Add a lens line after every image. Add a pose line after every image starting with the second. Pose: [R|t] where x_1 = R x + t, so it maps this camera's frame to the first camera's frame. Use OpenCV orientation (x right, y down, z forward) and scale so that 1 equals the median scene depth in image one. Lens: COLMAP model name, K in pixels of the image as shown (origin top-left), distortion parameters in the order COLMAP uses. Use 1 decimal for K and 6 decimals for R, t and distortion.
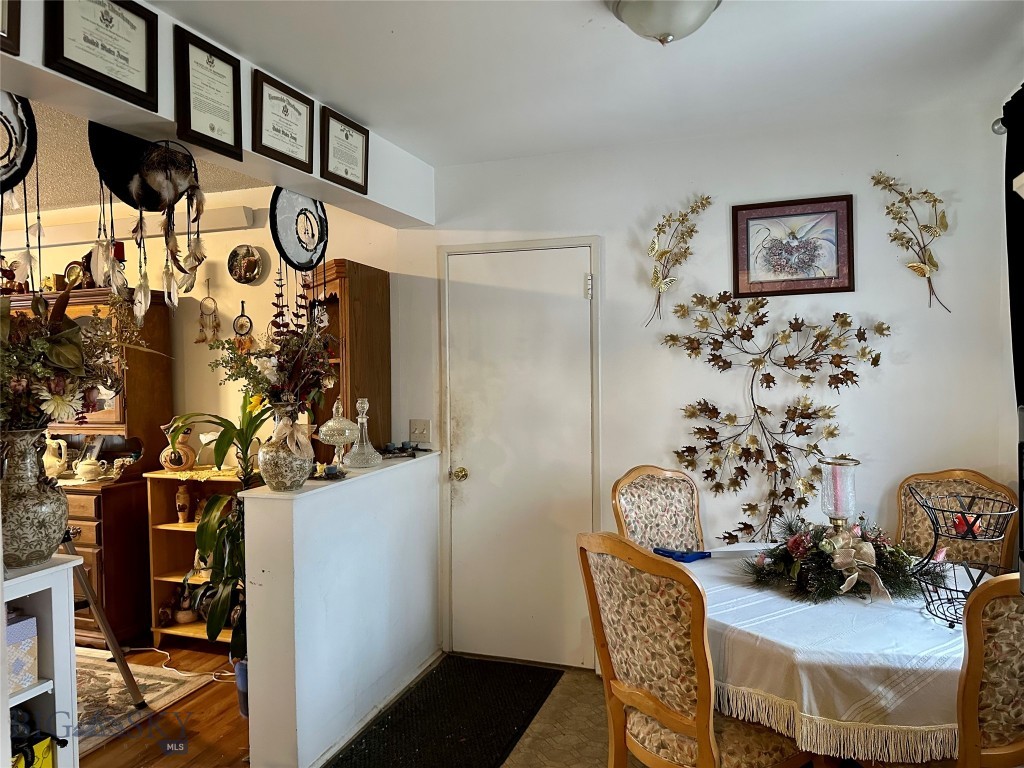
lens RADIAL K [[716.0, 0, 507.2], [0, 716.0, 374.6], [0, 0, 1]] dist [0.110058, -0.180450]
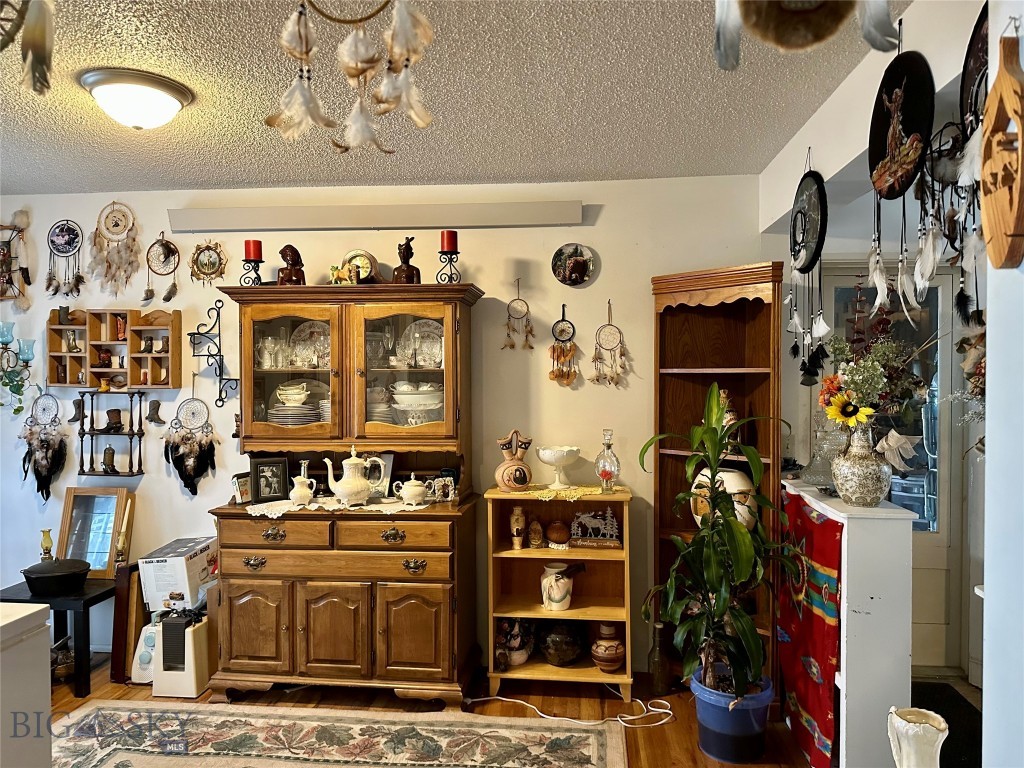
lens RADIAL K [[716.0, 0, 507.2], [0, 716.0, 374.6], [0, 0, 1]] dist [0.110058, -0.180450]
pose [[0.970518, 0.016987, 0.240429, -0.674838], [-0.010028, 0.999495, -0.030140, 0.016398], [-0.240820, 0.026840, 0.970199, 0.140661]]
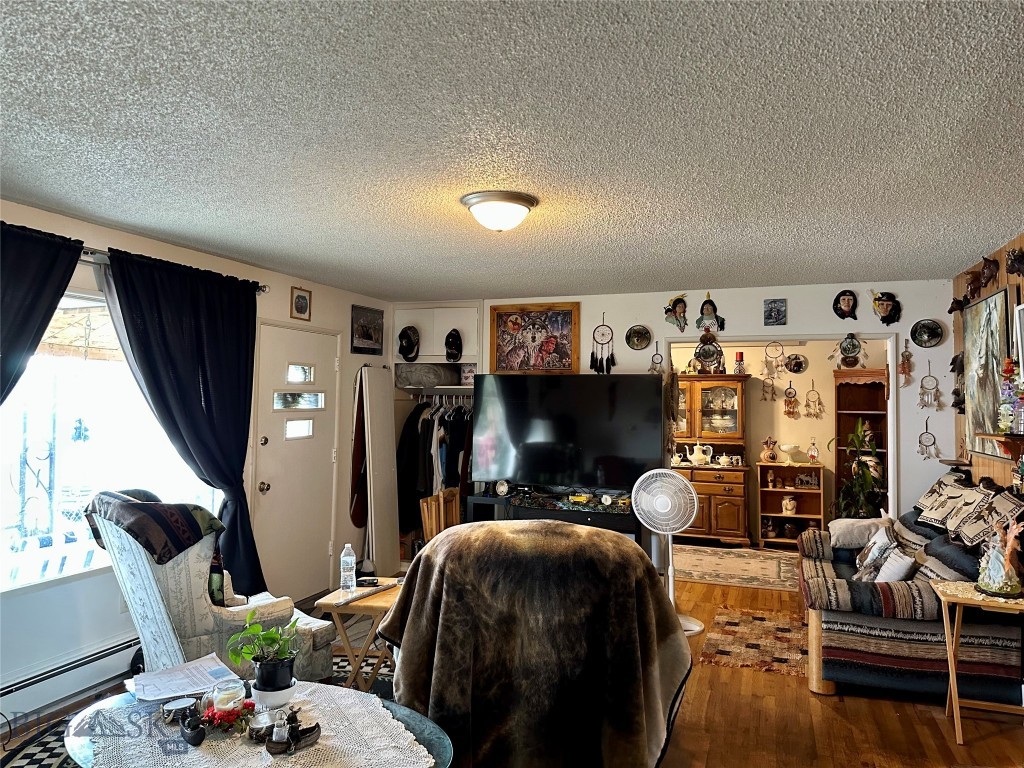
lens RADIAL K [[716.0, 0, 507.2], [0, 716.0, 374.6], [0, 0, 1]] dist [0.110058, -0.180450]
pose [[0.999582, 0.028783, 0.002624, -1.210598], [-0.028546, 0.997393, -0.066273, 0.040537], [-0.004525, 0.066170, 0.997798, -1.075765]]
